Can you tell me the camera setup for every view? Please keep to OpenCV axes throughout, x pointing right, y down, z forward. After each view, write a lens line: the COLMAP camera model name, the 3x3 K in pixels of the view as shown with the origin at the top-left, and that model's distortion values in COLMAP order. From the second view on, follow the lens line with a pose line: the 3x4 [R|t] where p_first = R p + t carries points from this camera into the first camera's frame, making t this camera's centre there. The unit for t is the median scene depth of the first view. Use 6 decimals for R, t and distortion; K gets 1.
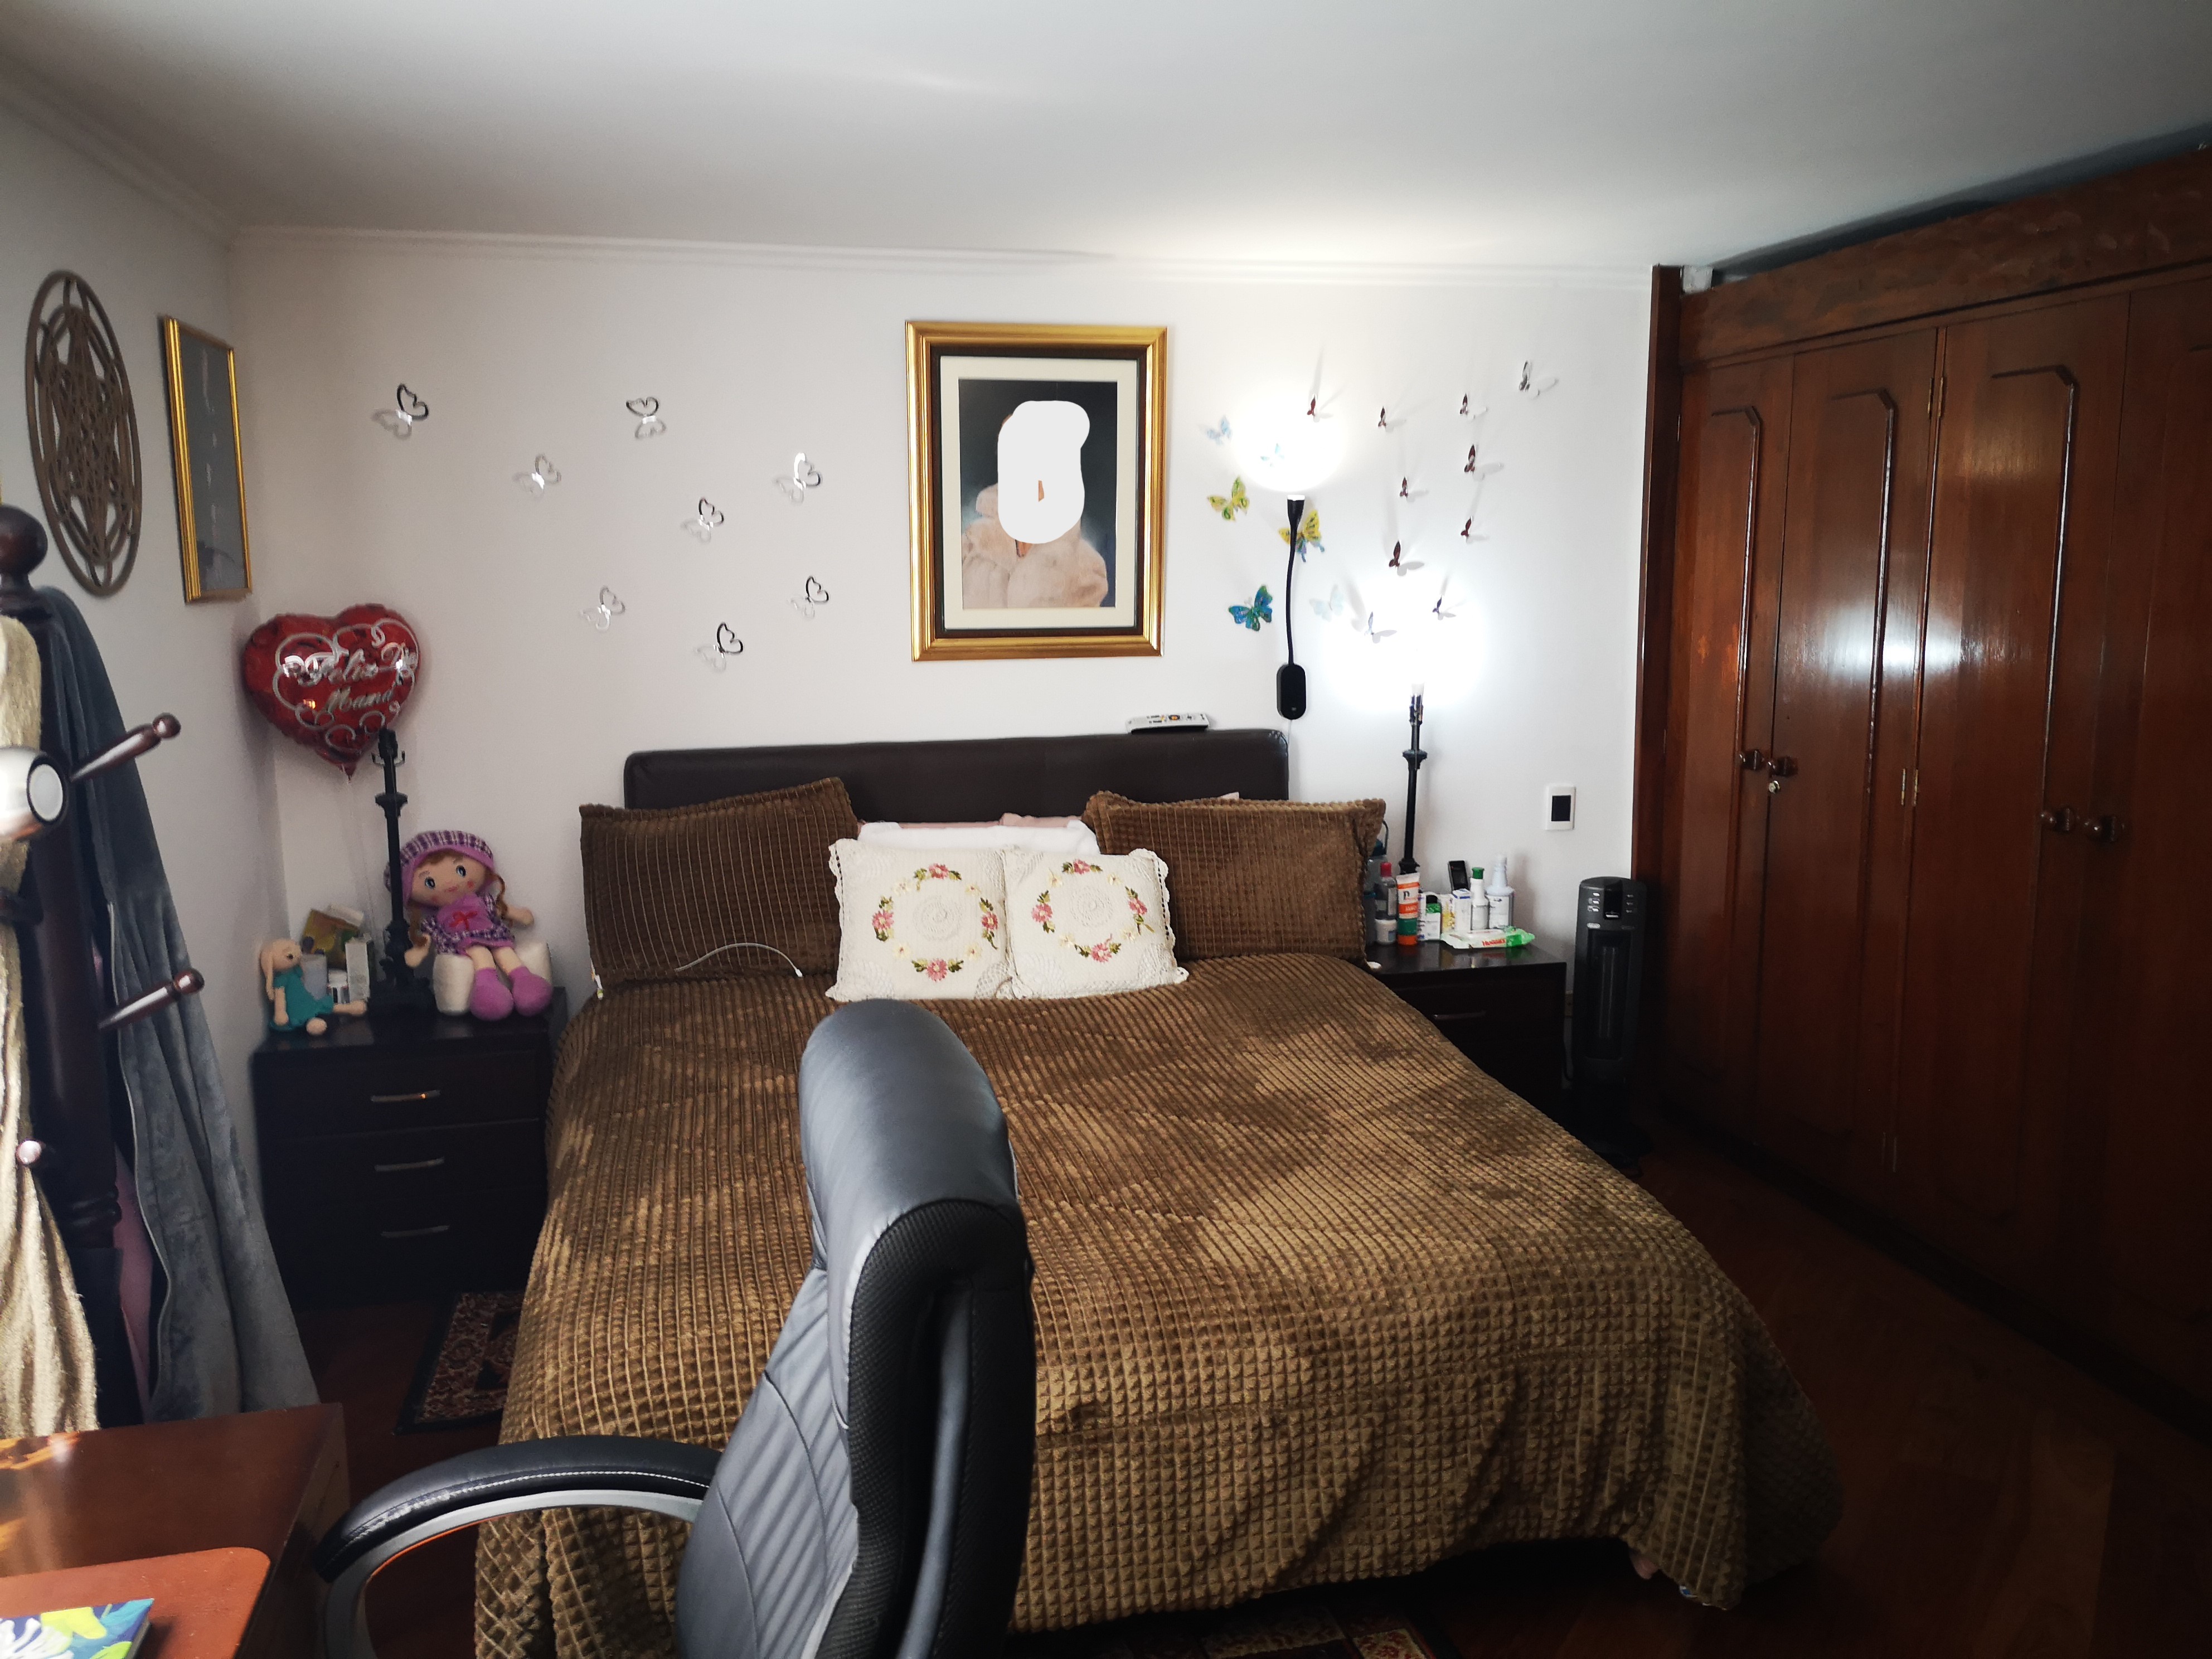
lens RADIAL K [[1723.2, 0, 1084.6], [0, 1723.2, 832.1], [0, 0, 1]] dist [0.098649, -0.120297]
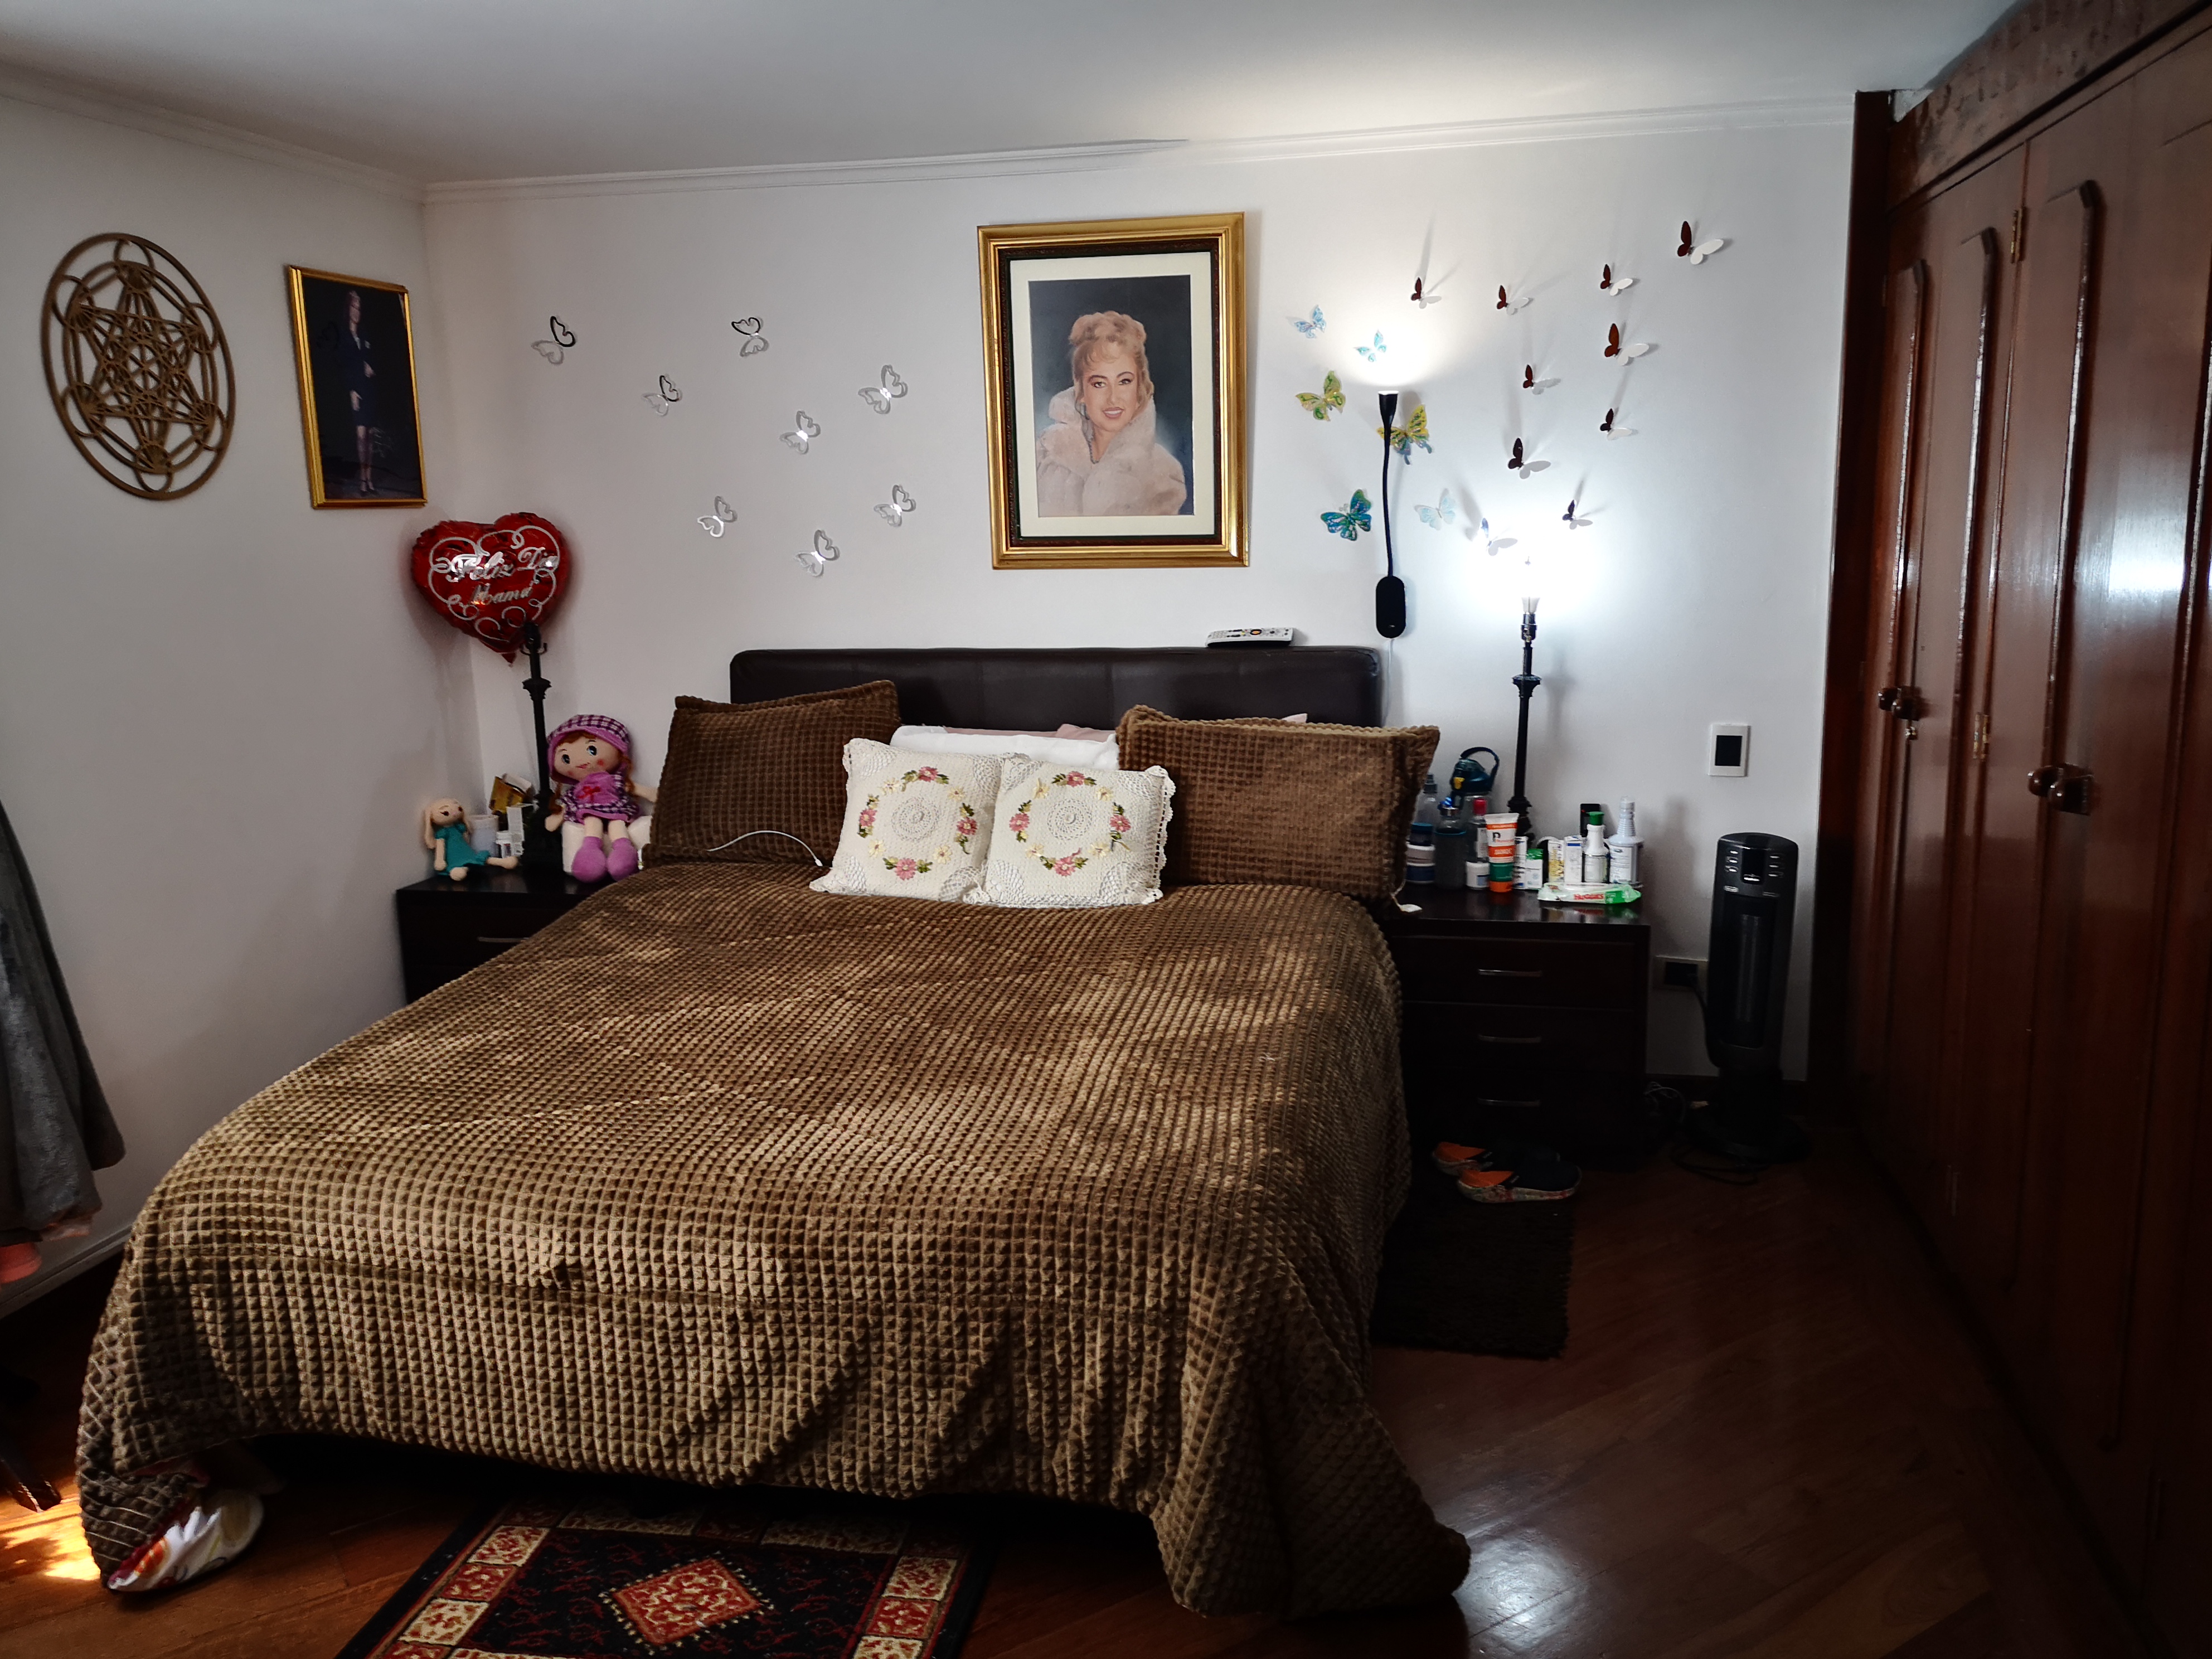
lens RADIAL K [[1723.2, 0, 1104.7], [0, 1723.2, 836.7], [0, 0, 1]] dist [0.098649, -0.120297]
pose [[0.908802, 0.072706, -0.410844, 0.419548], [-0.054675, 0.996961, 0.055486, -0.002600], [0.413630, -0.027963, 0.910016, 0.108816]]
